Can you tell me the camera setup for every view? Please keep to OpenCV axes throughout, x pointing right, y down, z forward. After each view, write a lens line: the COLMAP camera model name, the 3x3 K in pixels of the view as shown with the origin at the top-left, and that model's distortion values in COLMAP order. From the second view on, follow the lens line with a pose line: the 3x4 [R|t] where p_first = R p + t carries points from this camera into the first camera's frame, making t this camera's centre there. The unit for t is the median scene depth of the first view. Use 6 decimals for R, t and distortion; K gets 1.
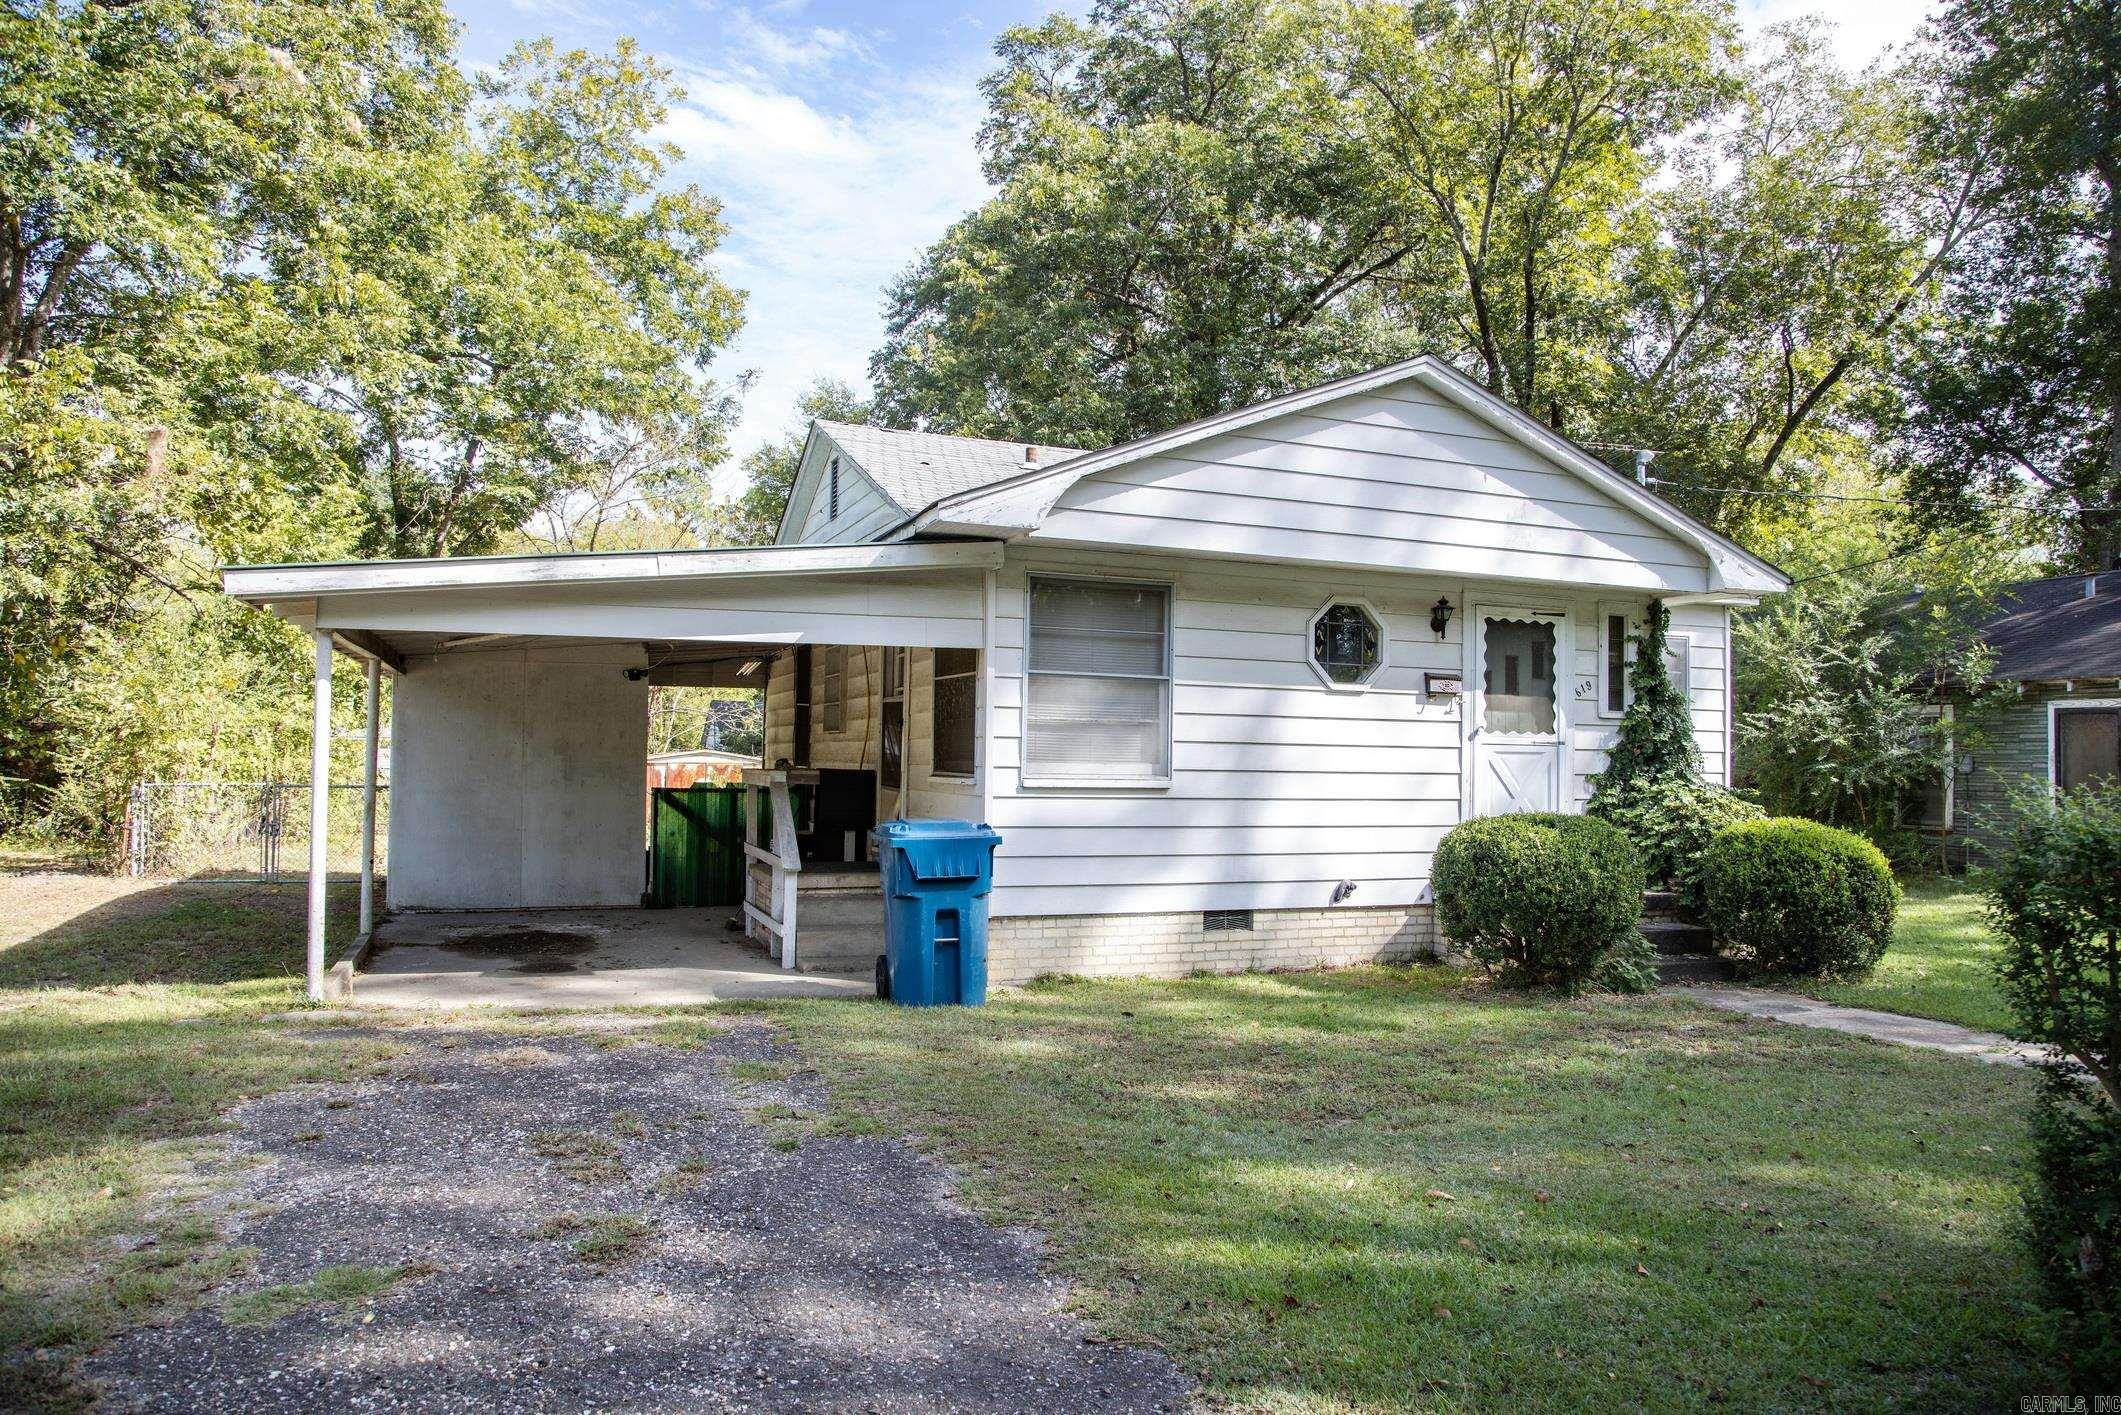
lens RADIAL K [[1414.7, 0, 1058.6], [0, 1414.7, 705.8], [0, 0, 1]] dist [-0.090246, 0.026648]
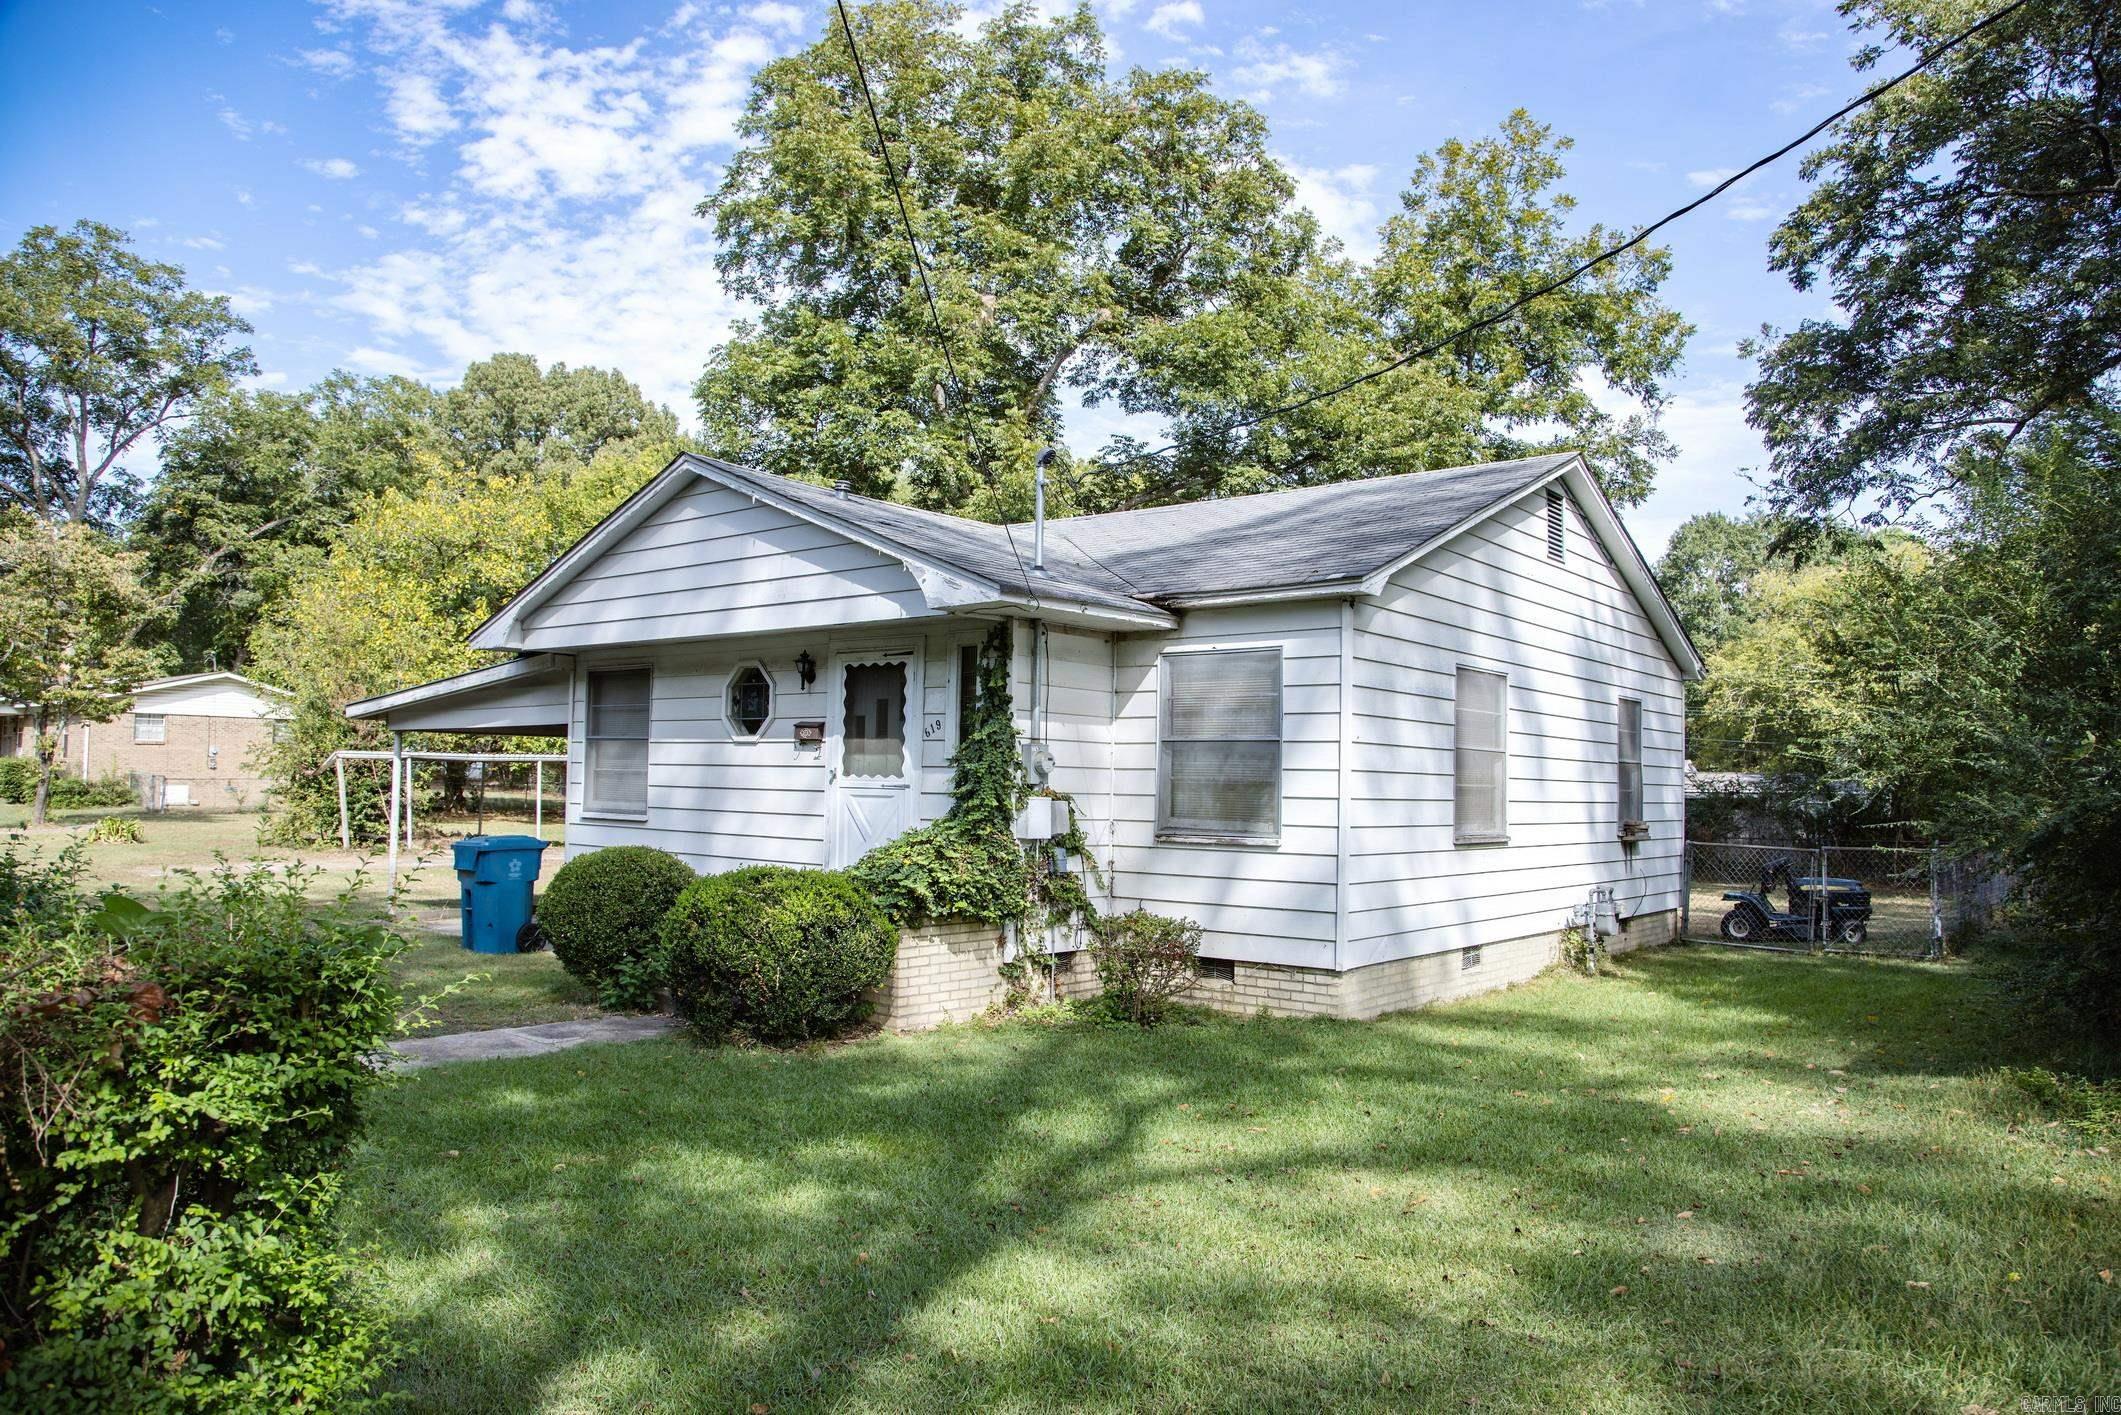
lens RADIAL K [[1414.7, 0, 1073.3], [0, 1414.7, 705.3], [0, 0, 1]] dist [-0.090246, 0.026648]
pose [[0.499848, -0.055241, -0.864350, 1.290797], [0.024152, 0.998465, -0.049845, 0.022786], [0.865776, 0.004039, 0.500415, 0.628198]]
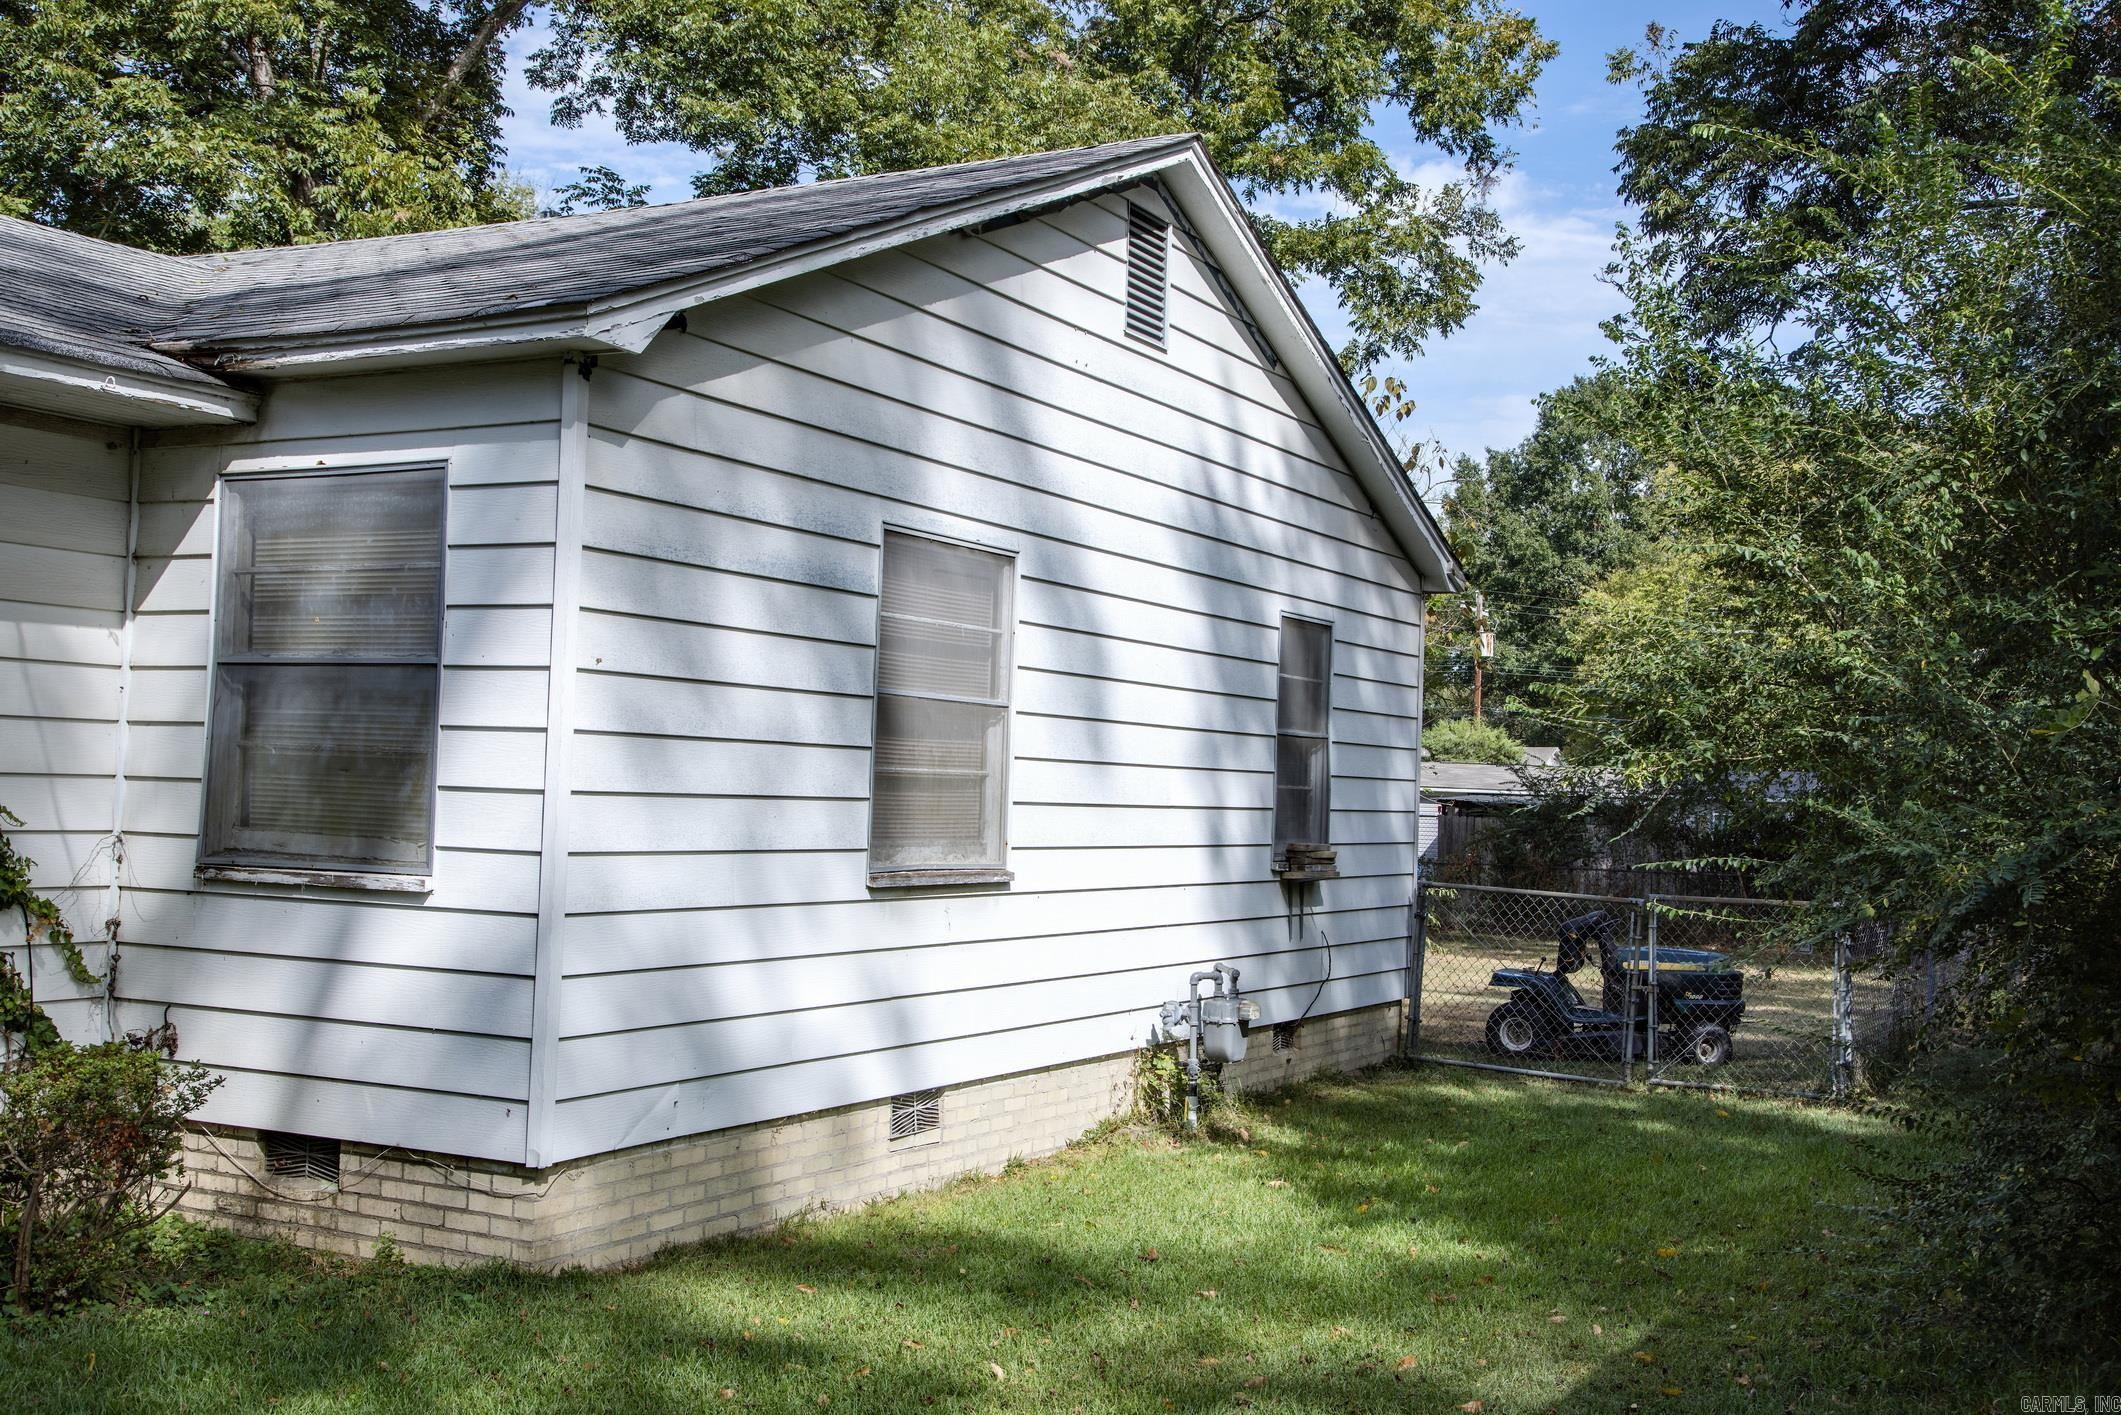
lens RADIAL K [[2156.4, 0, 1049.4], [0, 2156.4, 710.8], [0, 0, 1]] dist [0.041948, 0.000000]
pose [[0.644084, -0.021207, -0.764661, 1.174535], [0.009050, 0.999757, -0.020104, 0.032083], [0.764902, 0.006028, 0.644119, 0.933652]]
